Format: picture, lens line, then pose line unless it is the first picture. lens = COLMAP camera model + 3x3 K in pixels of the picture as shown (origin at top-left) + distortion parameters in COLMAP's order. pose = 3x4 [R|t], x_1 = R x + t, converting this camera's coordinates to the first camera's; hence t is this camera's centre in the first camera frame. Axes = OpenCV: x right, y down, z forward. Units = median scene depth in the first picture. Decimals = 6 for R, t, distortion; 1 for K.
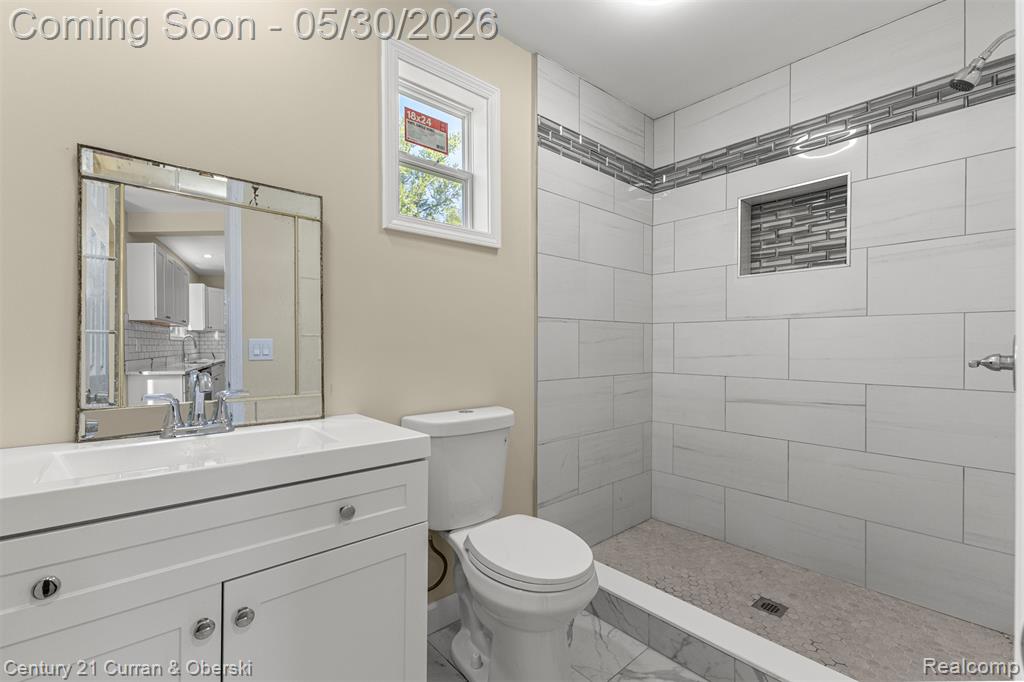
lens RADIAL K [[443.8, 0, 507.6], [0, 443.8, 343.3], [0, 0, 1]] dist [0.006505, -0.001260]
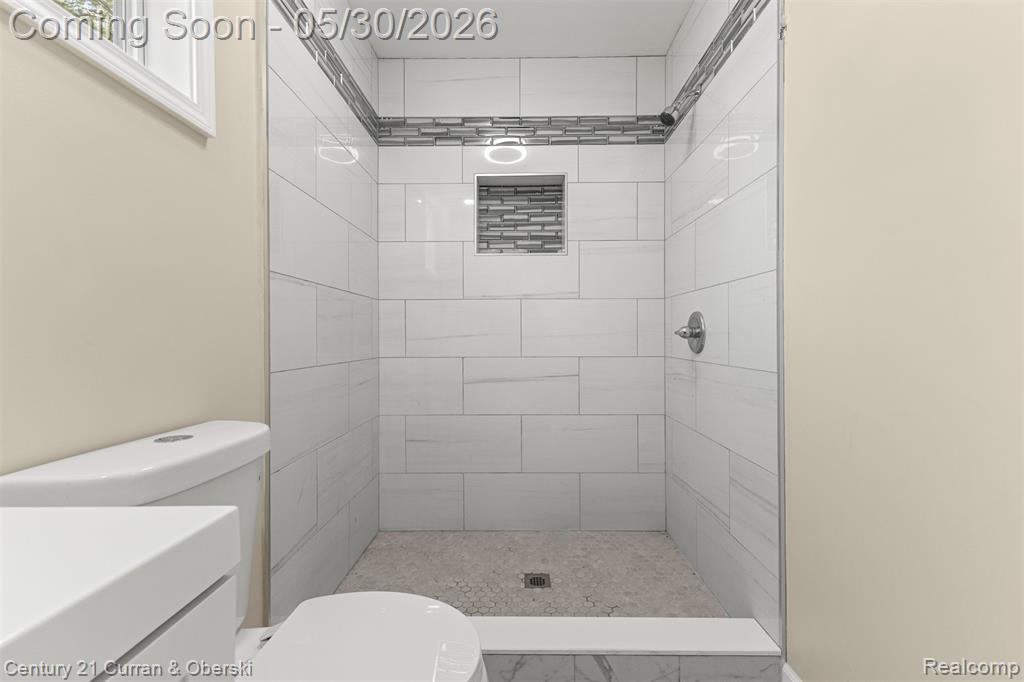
lens RADIAL K [[443.8, 0, 512.2], [0, 443.8, 336.7], [0, 0, 1]] dist [0.006505, -0.001260]
pose [[0.667509, -0.002399, 0.744598, -0.156101], [0.004637, 0.999989, -0.000935, 0.032966], [-0.744587, 0.004077, 0.667513, 0.296229]]
